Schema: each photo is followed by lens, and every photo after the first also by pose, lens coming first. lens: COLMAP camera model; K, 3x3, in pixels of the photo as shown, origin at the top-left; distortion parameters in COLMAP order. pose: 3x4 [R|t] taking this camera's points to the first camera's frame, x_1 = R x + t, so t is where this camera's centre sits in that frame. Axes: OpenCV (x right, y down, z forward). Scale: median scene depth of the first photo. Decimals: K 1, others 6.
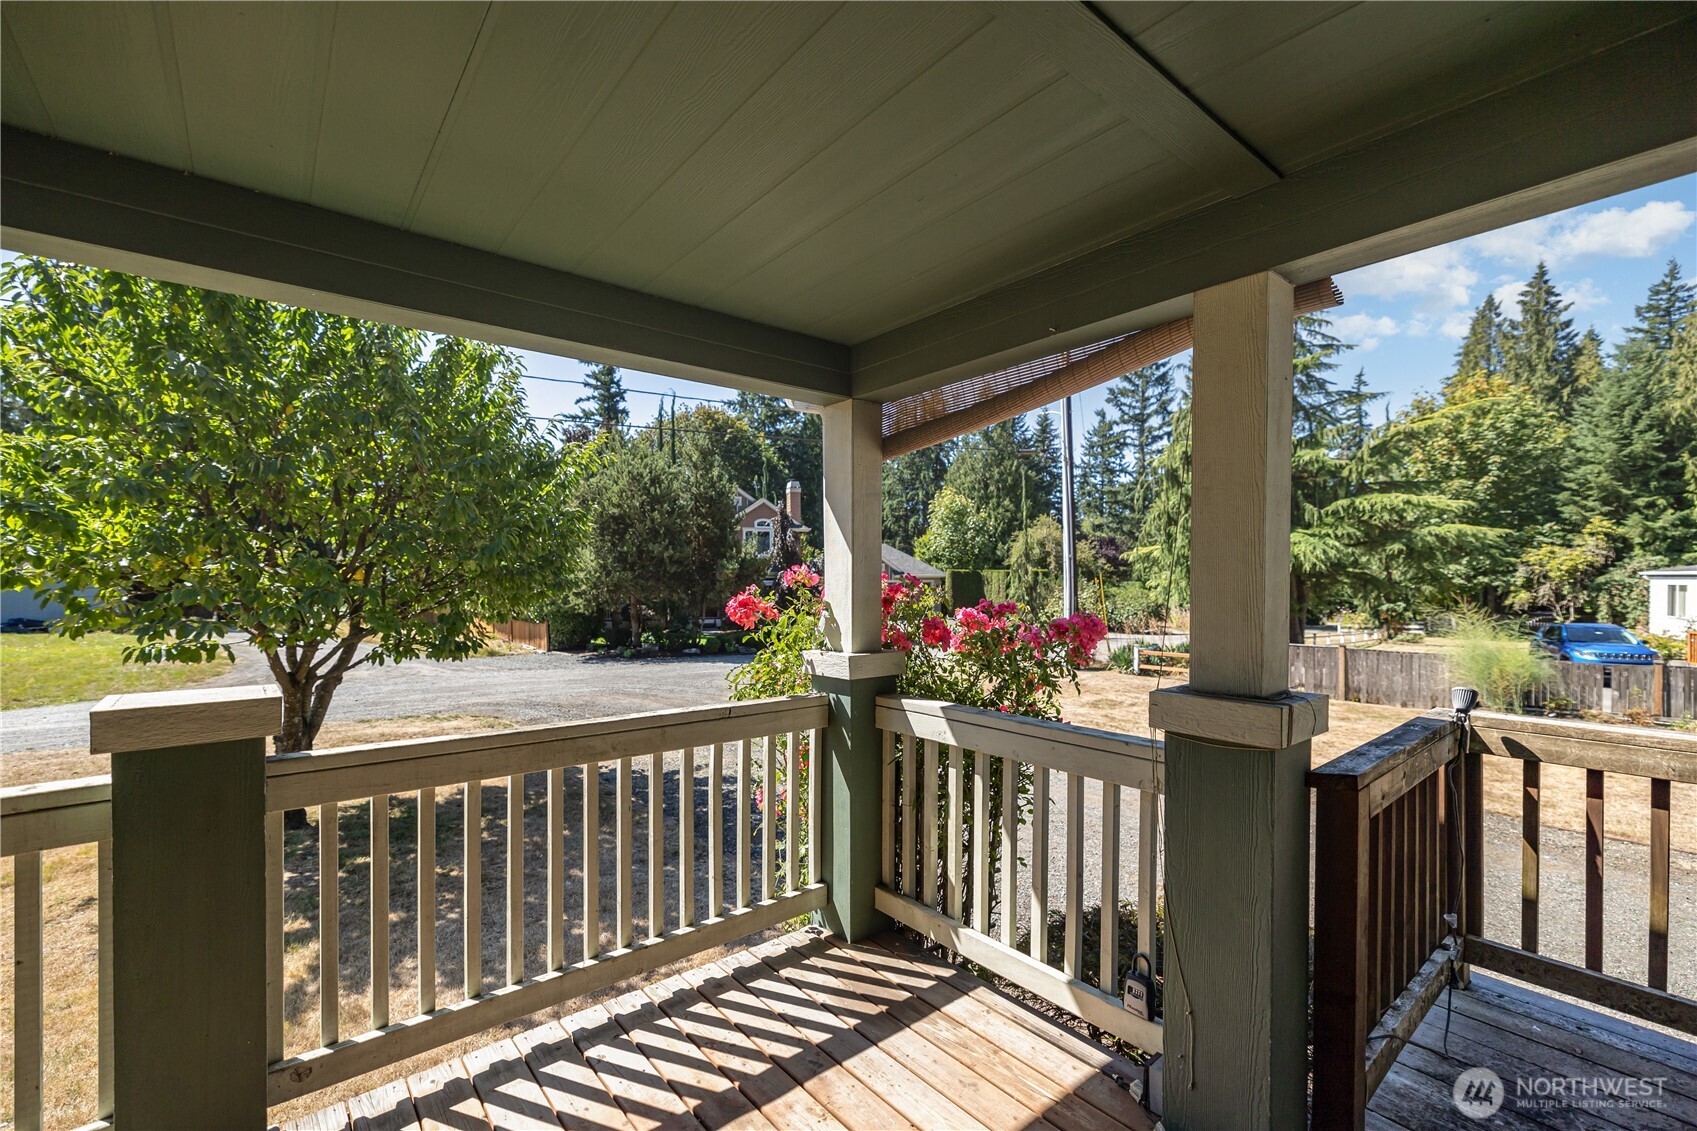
lens RADIAL K [[736.2, 0, 848.5], [0, 736.2, 565.5], [0, 0, 1]] dist [-0.000689, -0.000041]
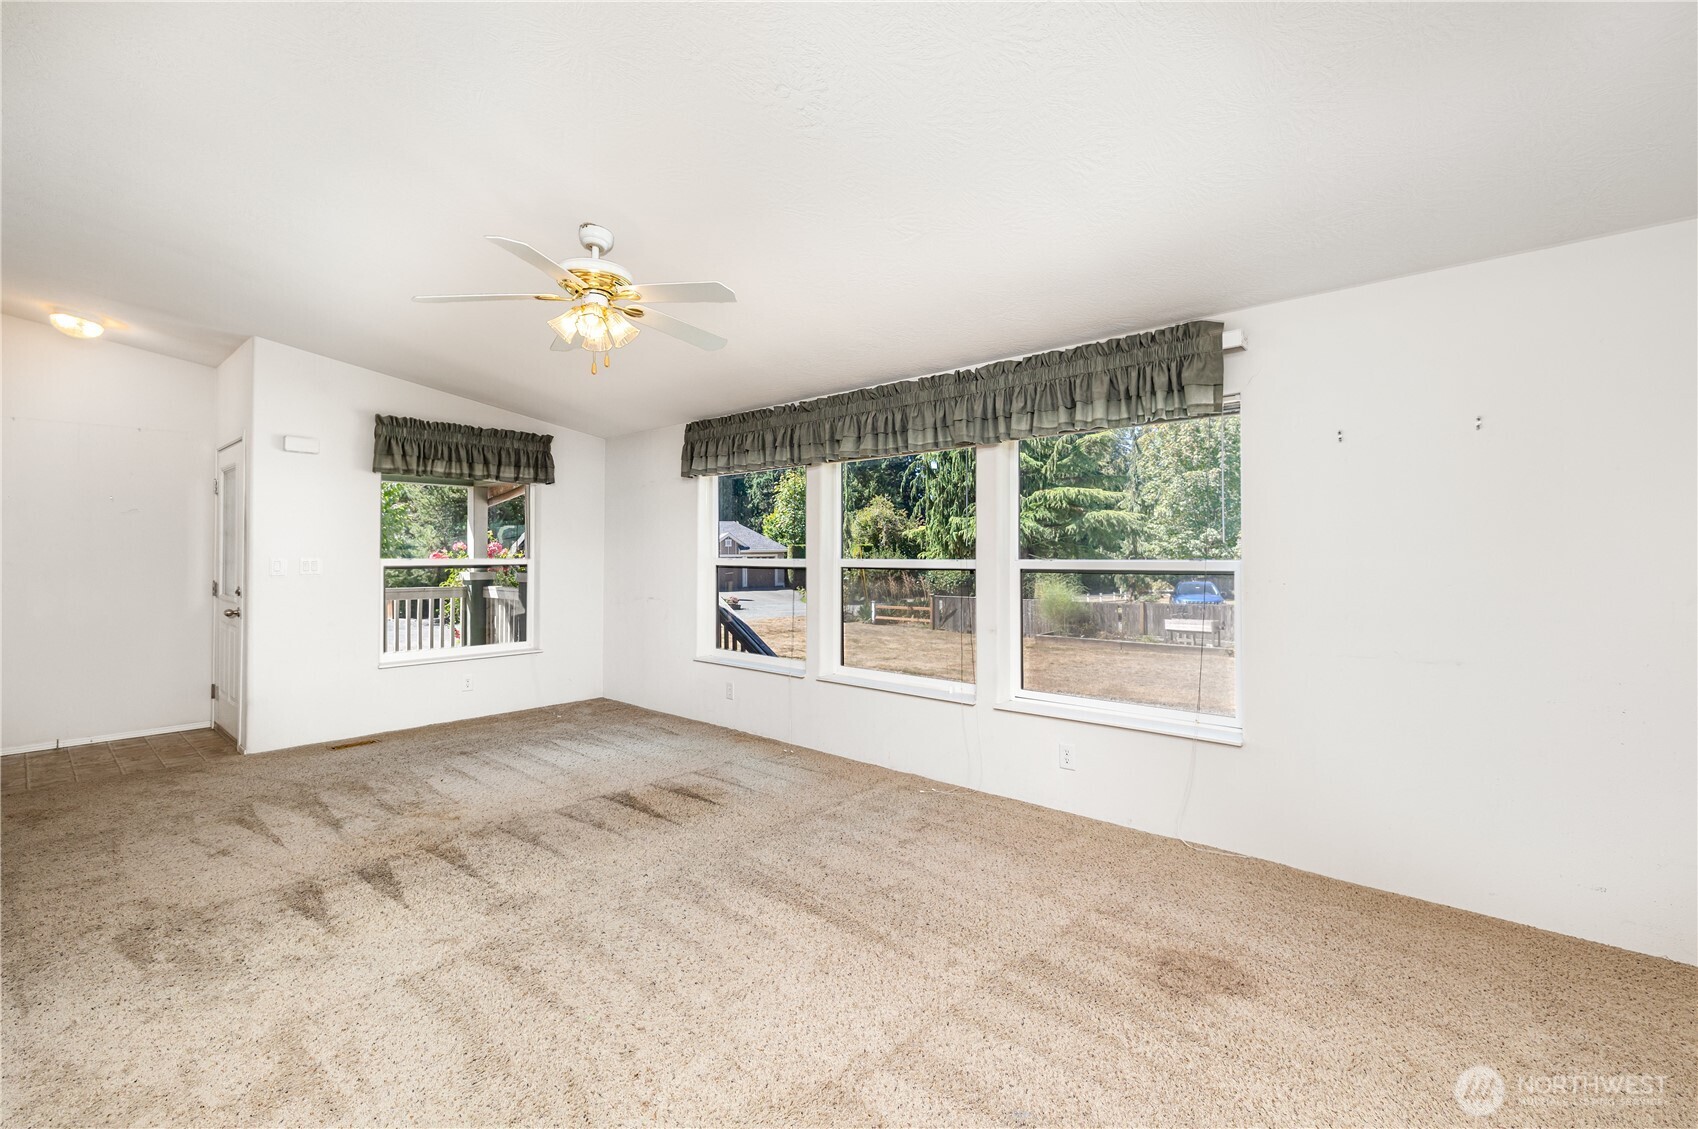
lens RADIAL K [[736.7, 0, 849.0], [0, 736.7, 564.5], [0, 0, 1]] dist [-0.000689, -0.000041]
pose [[0.988185, -0.007326, 0.153088, 0.063158], [0.002427, 0.999480, 0.032166, -0.000251], [-0.153244, -0.031415, 0.987689, -0.132008]]
